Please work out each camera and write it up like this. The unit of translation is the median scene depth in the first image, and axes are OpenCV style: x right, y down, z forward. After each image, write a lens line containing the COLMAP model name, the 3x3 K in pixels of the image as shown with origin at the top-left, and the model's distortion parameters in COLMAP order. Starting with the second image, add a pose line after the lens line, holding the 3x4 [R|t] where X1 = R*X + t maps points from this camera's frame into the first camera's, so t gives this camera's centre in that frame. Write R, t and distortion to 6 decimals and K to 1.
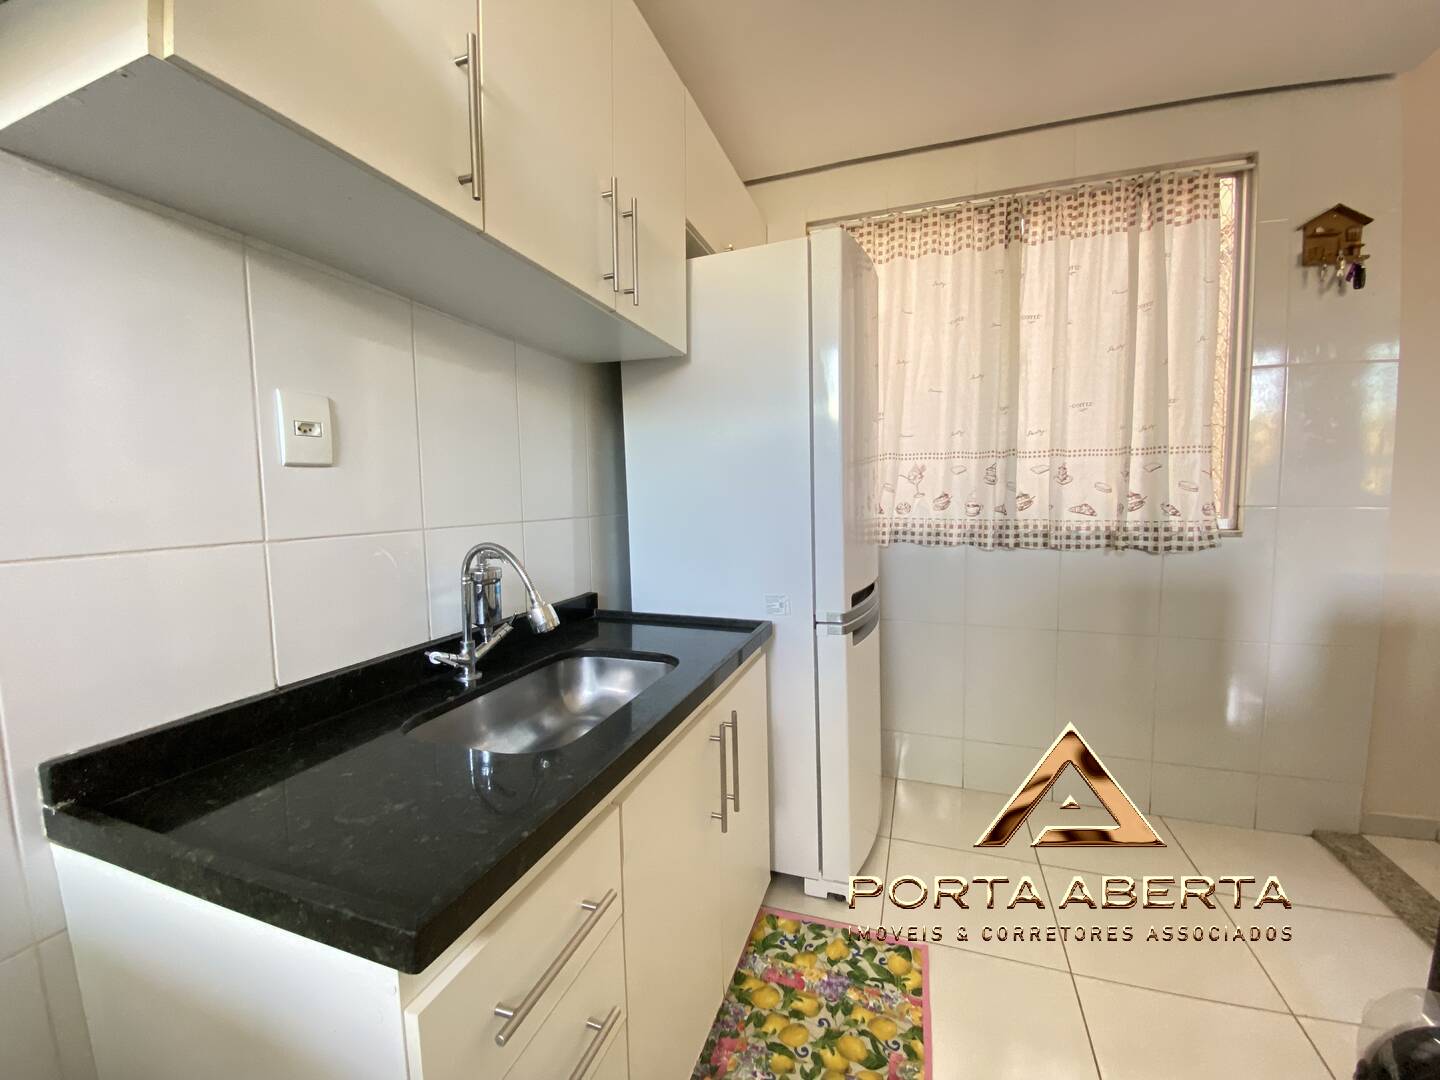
lens RADIAL K [[593.2, 0, 720.0], [0, 593.2, 540.0], [0, 0, 1]] dist [0.021593, -0.021020]
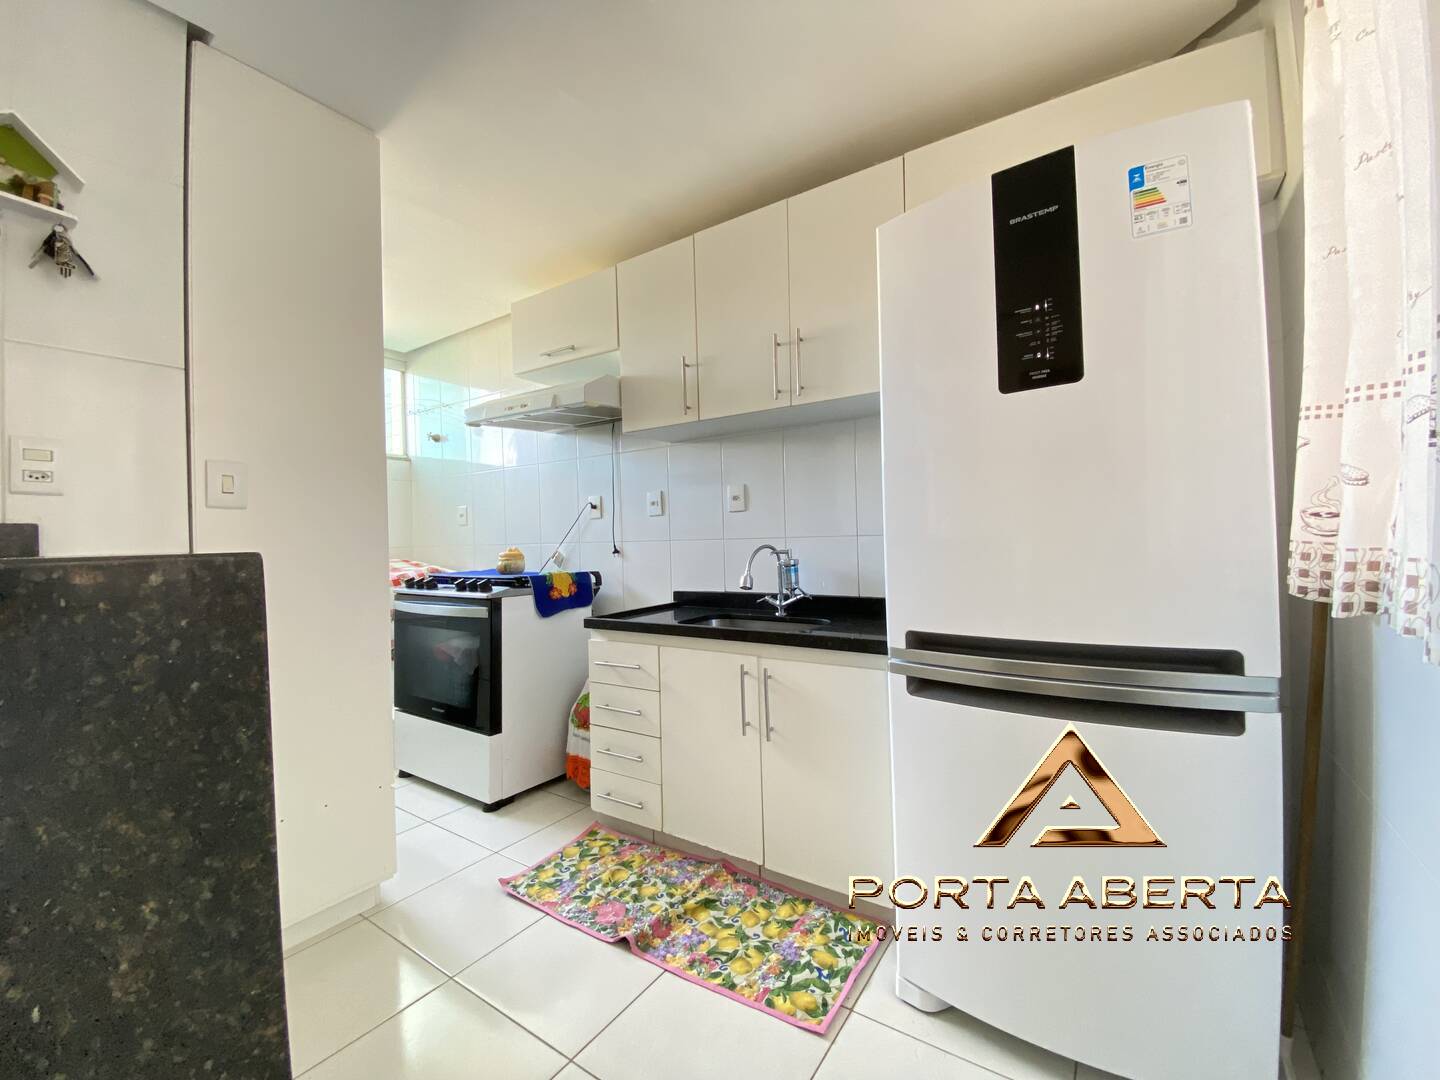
lens RADIAL K [[593.2, 0, 720.0], [0, 593.2, 540.0], [0, 0, 1]] dist [0.021593, -0.021020]
pose [[-0.241317, 0.009142, -0.970403, 1.213126], [-0.057029, 0.998094, 0.023584, -0.035591], [0.968769, 0.061033, -0.240335, 1.024463]]
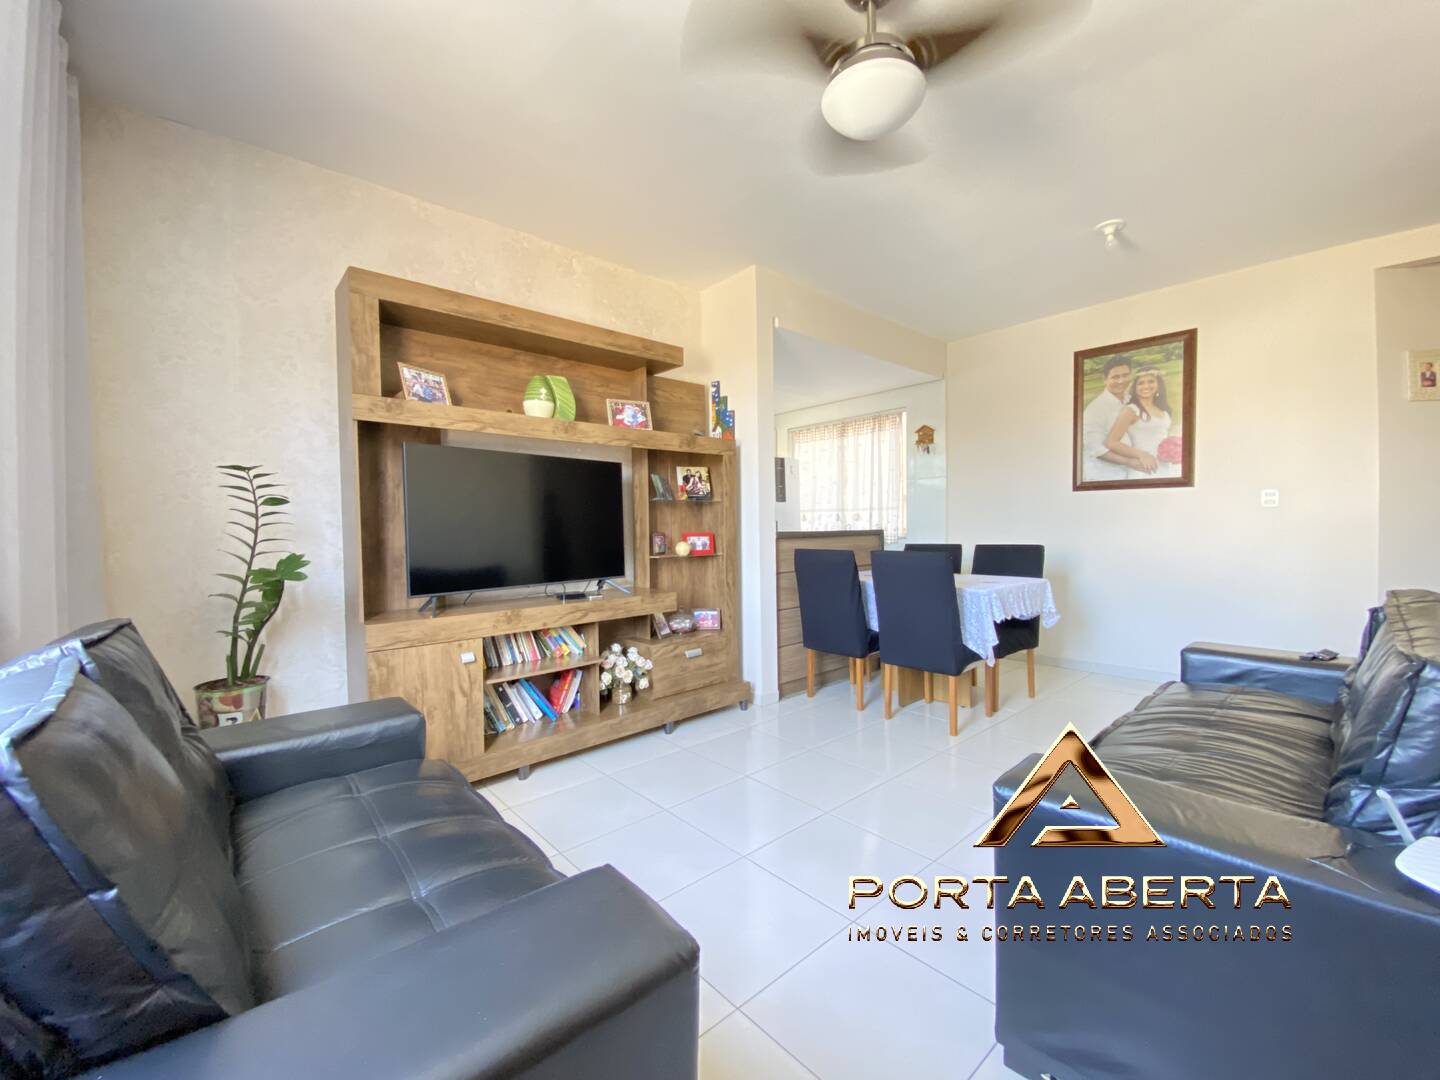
lens RADIAL K [[593.2, 0, 720.0], [0, 593.2, 540.0], [0, 0, 1]] dist [0.021593, -0.021020]
pose [[0.882367, 0.000078, -0.470562, 1.823218], [-0.030111, 0.997960, -0.056298, 0.239787], [0.469598, 0.063845, 0.880569, -2.427563]]
